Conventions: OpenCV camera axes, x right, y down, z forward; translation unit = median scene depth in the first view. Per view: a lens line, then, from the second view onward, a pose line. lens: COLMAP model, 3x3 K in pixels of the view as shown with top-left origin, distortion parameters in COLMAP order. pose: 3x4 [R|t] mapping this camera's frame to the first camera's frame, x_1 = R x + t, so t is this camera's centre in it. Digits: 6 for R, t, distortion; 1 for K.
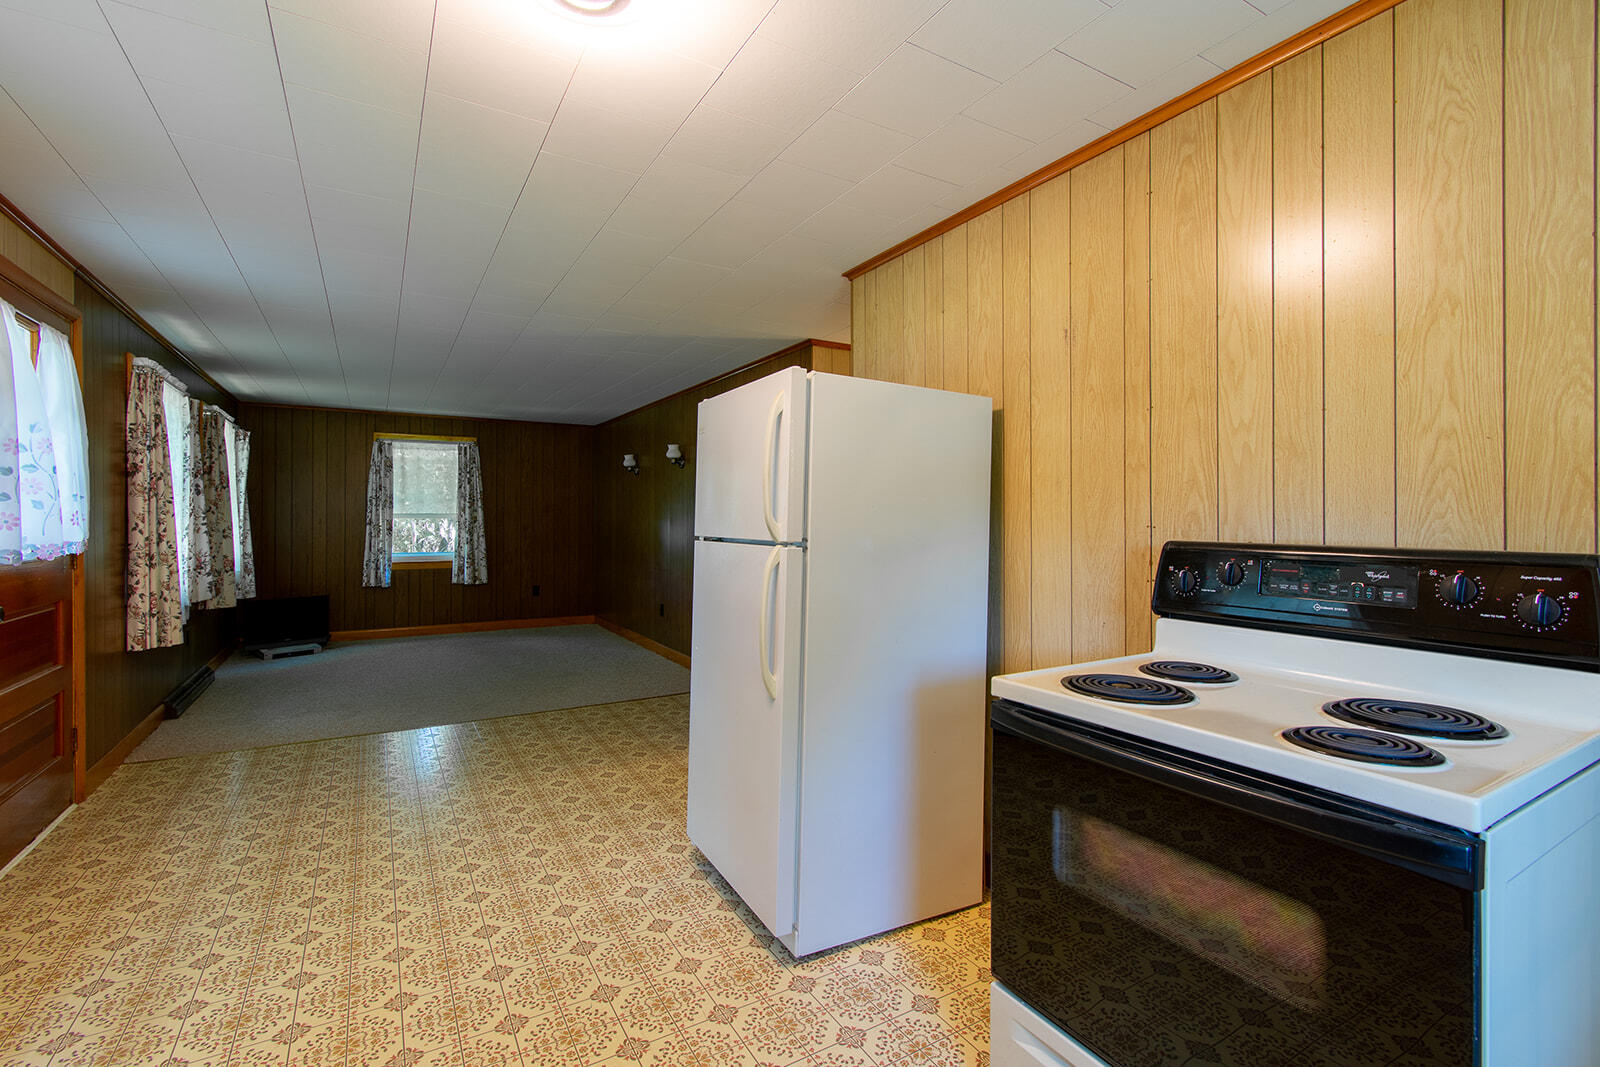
lens RADIAL K [[705.4, 0, 807.7], [0, 705.4, 519.1], [0, 0, 1]] dist [-0.016340, 0.000072]
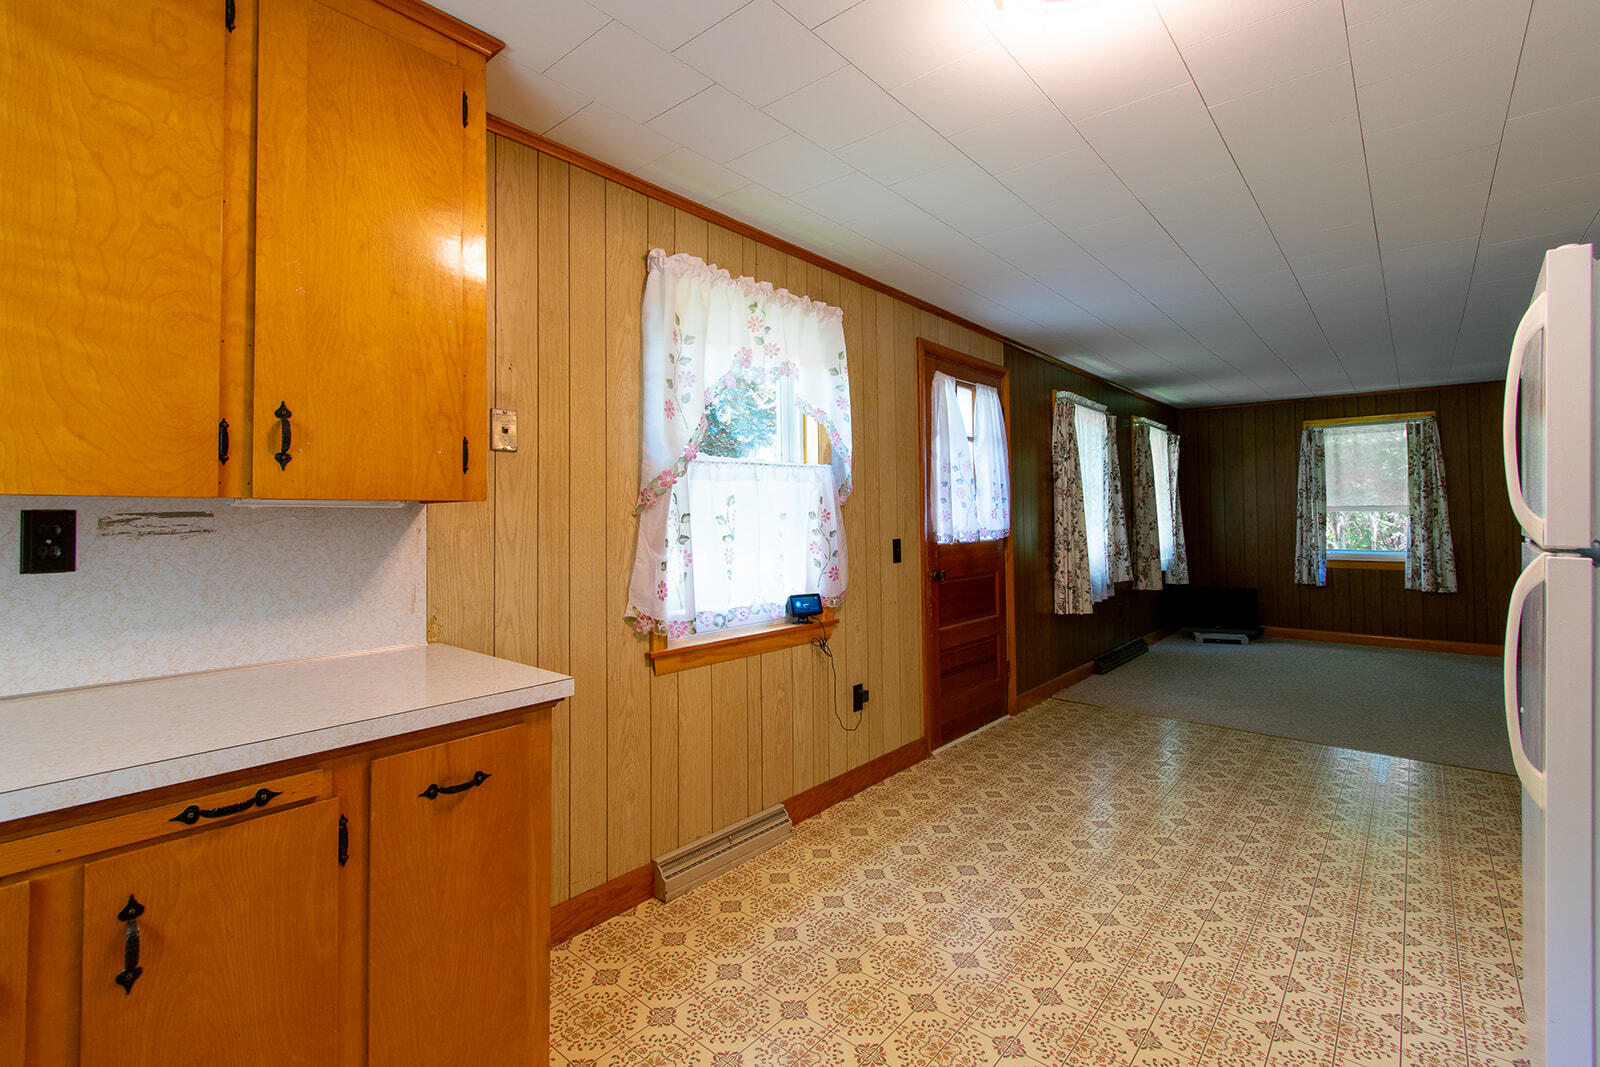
lens RADIAL K [[723.5, 0, 806.4], [0, 723.5, 490.1], [0, 0, 1]] dist [-0.002383, -0.000692]
pose [[0.312257, -0.036763, -0.949286, 0.131731], [0.006783, 0.999312, -0.036469, 0.001072], [0.949973, 0.004949, 0.312292, 0.080509]]
